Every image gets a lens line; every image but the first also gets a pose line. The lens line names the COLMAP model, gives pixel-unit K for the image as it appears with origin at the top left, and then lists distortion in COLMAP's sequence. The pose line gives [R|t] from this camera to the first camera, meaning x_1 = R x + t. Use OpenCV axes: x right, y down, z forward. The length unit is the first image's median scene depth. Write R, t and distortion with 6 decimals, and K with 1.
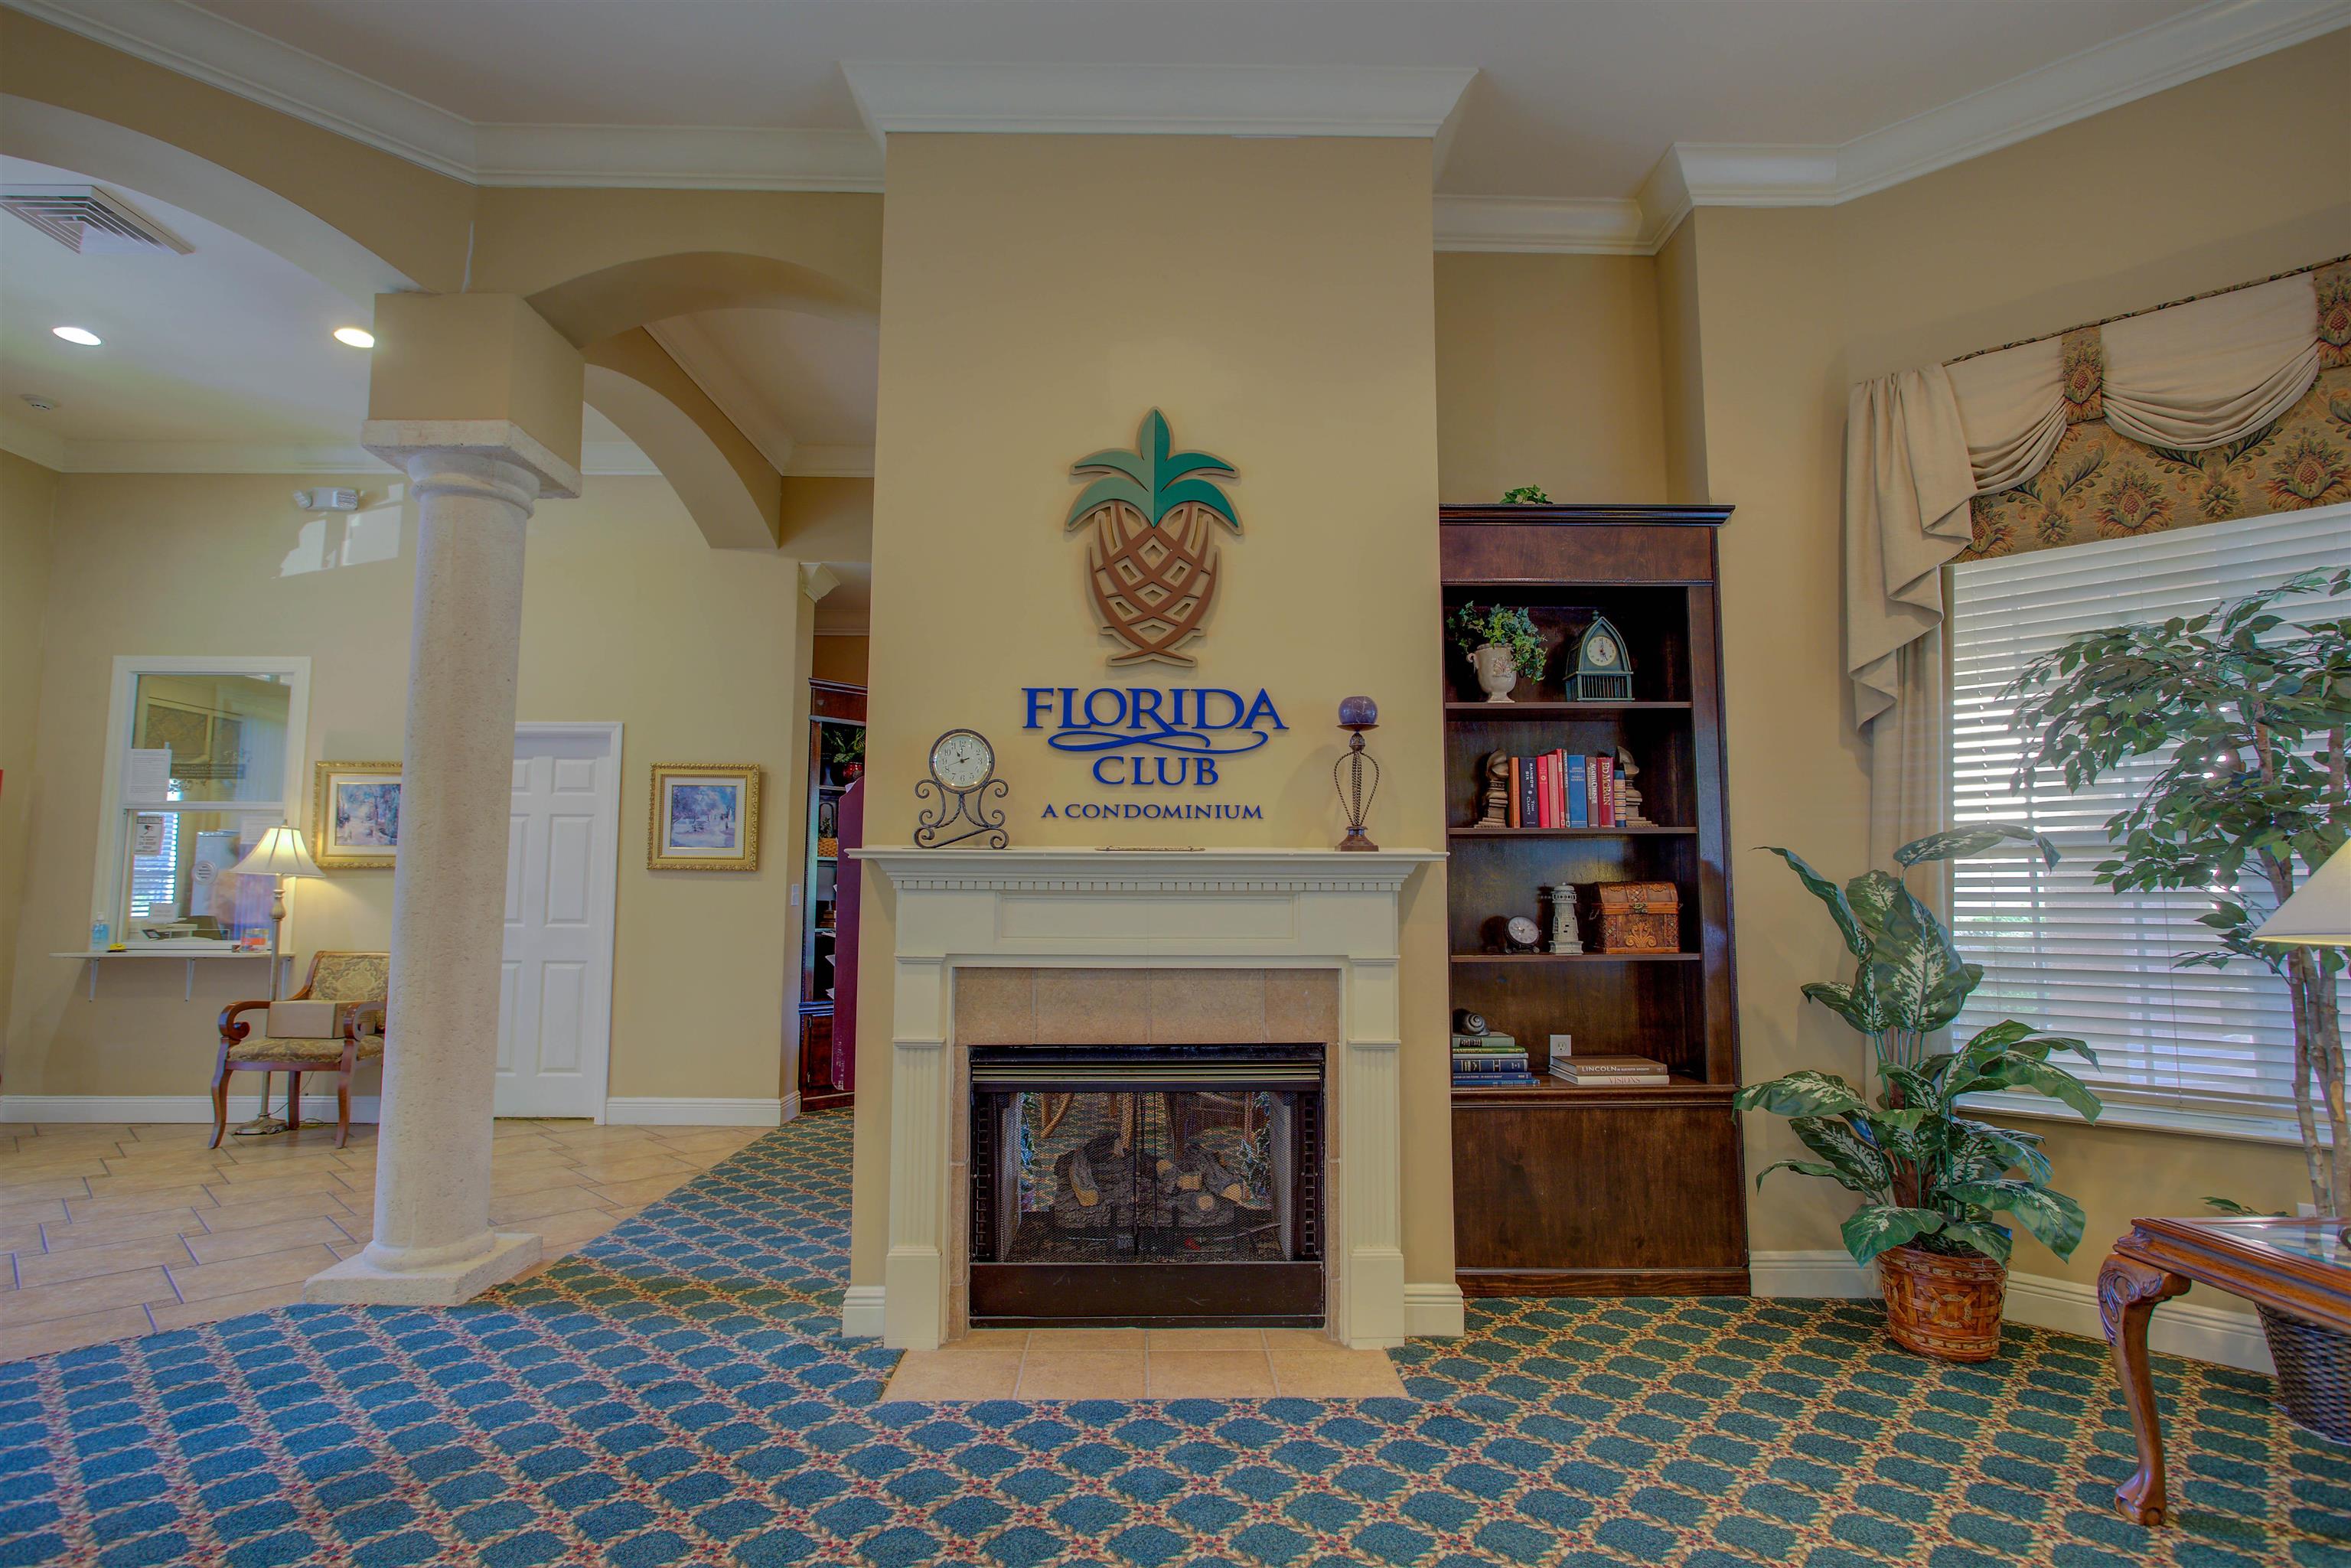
lens RADIAL K [[1206.1, 0, 1175.5], [0, 1206.1, 784.0], [0, 0, 1]] dist [-0.017444, 0.008434]
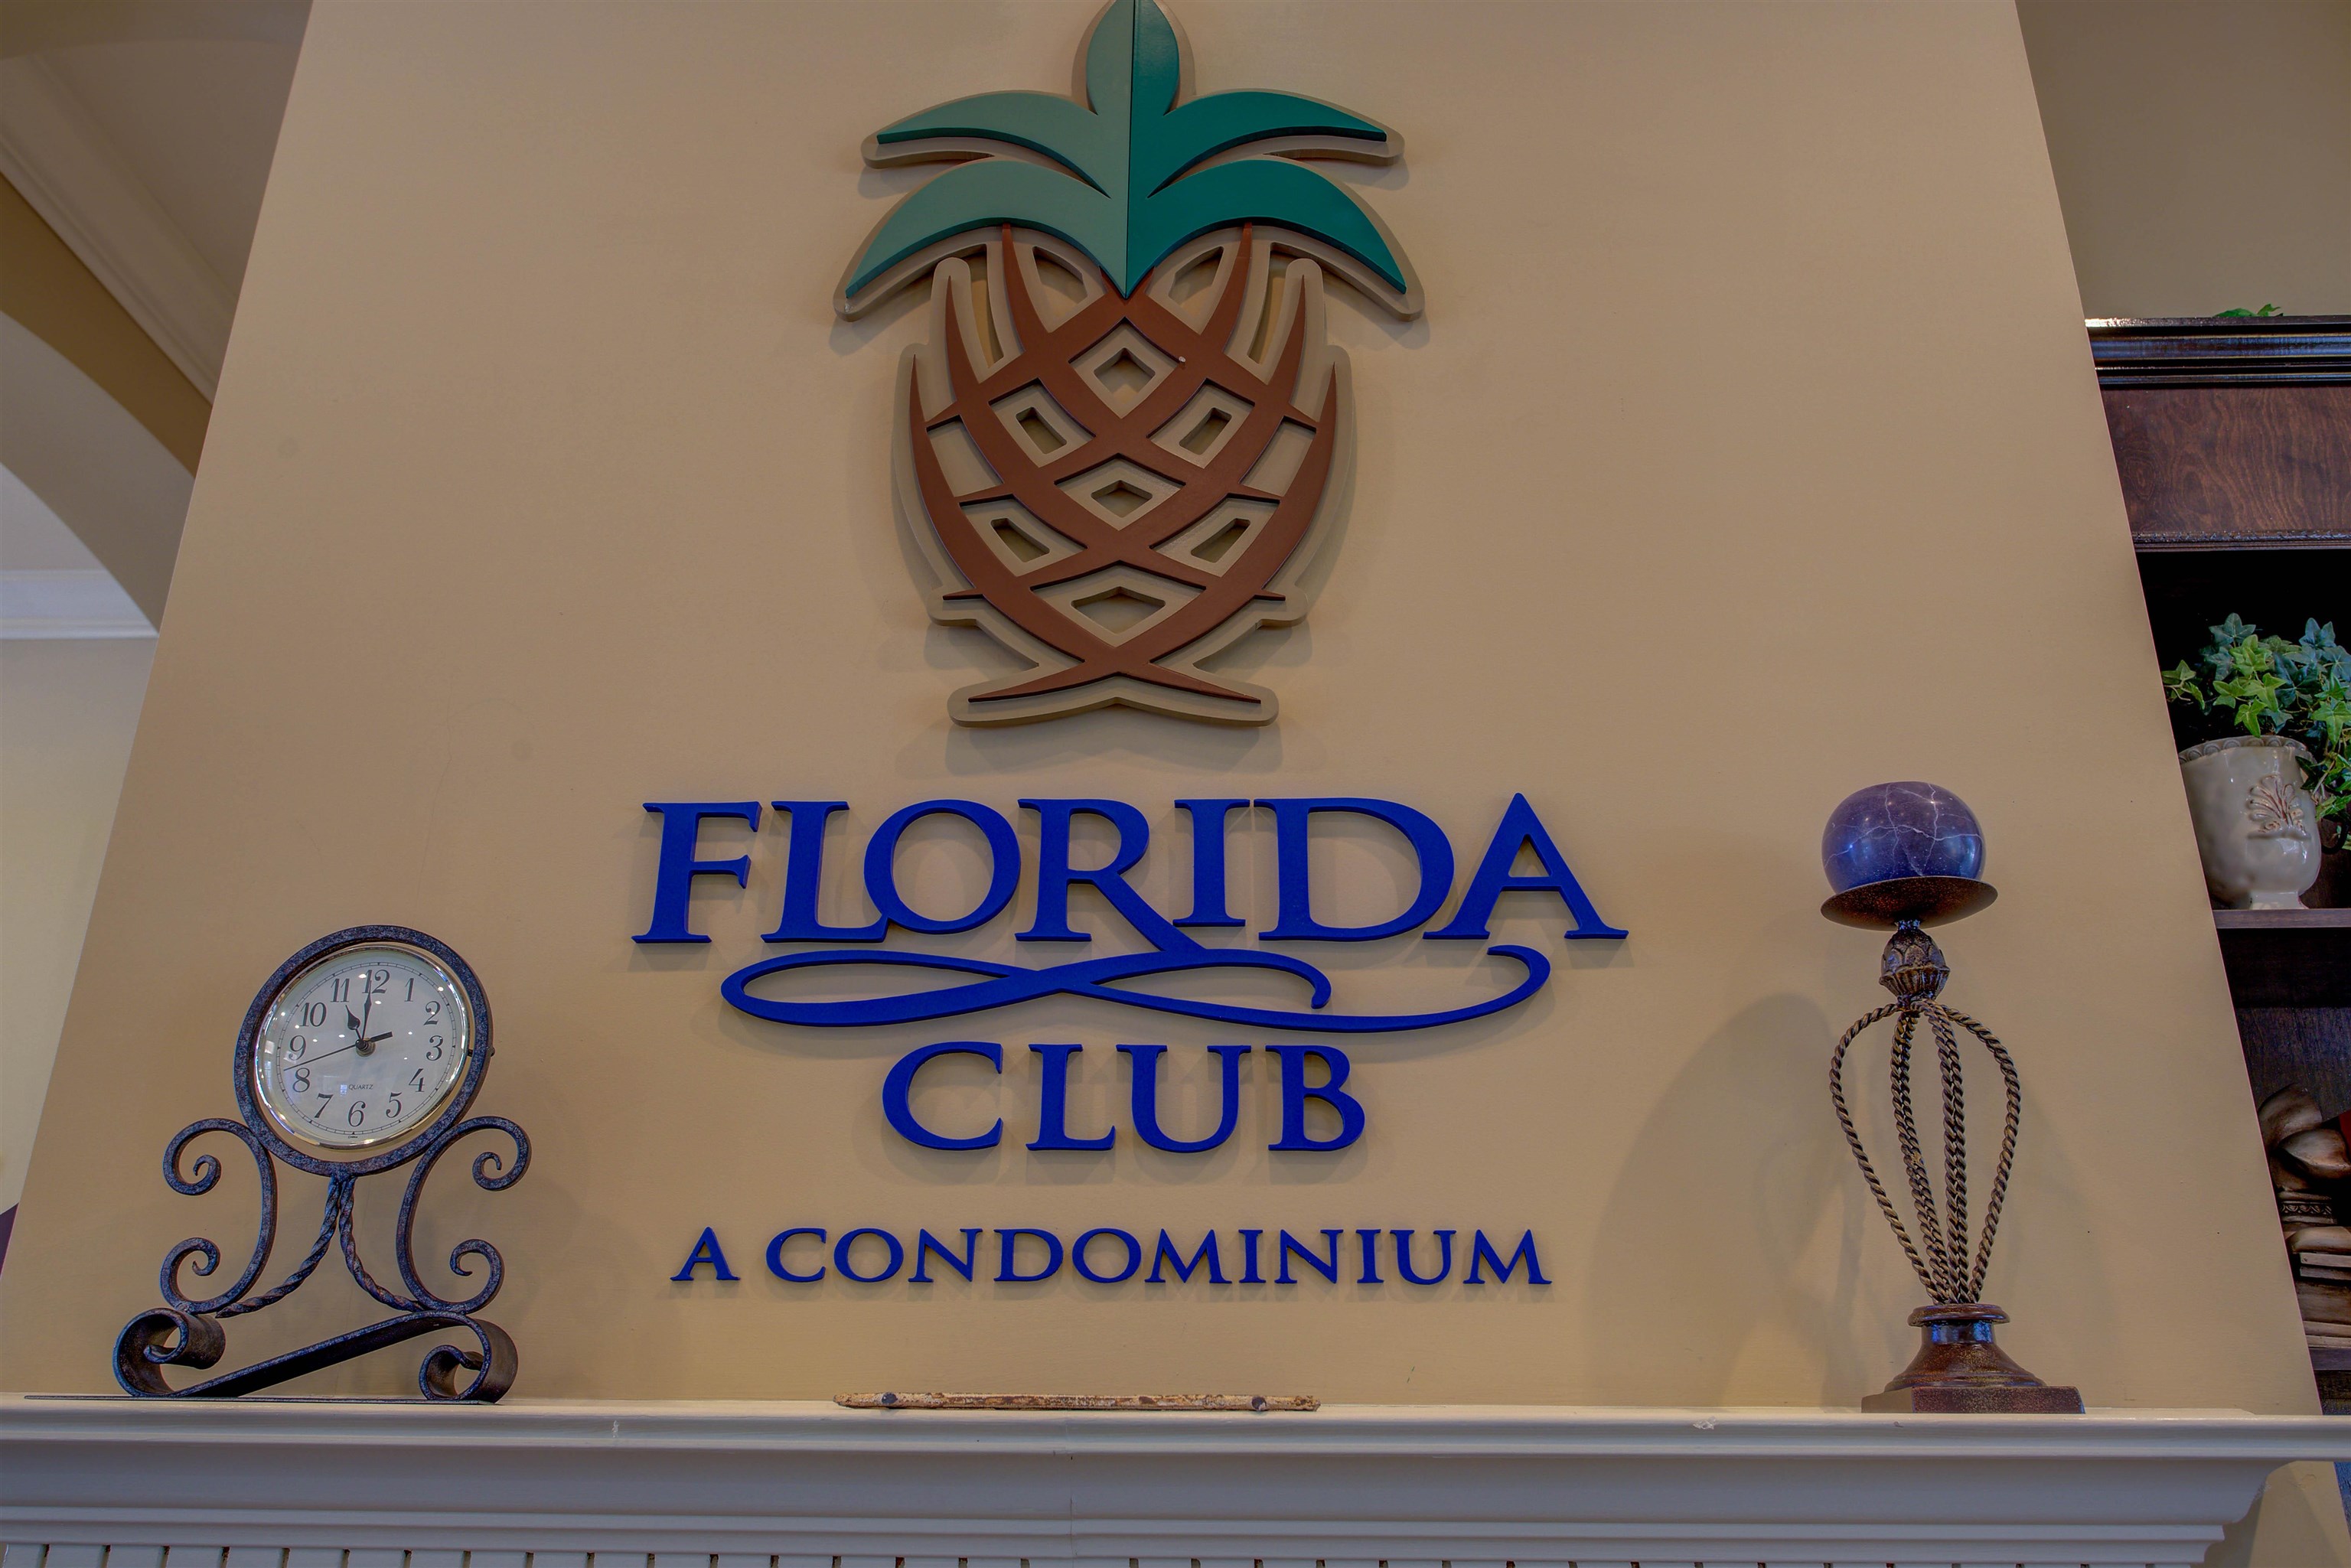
lens RADIAL K [[1904.7, 0, 1171.2], [0, 1904.7, 783.4], [0, 0, 1]] dist [-0.004880, -0.009454]
pose [[0.998500, -0.016762, -0.052115, 0.016492], [0.000491, 0.954676, -0.297646, 0.046630], [0.054742, 0.297174, 0.953253, 0.585889]]
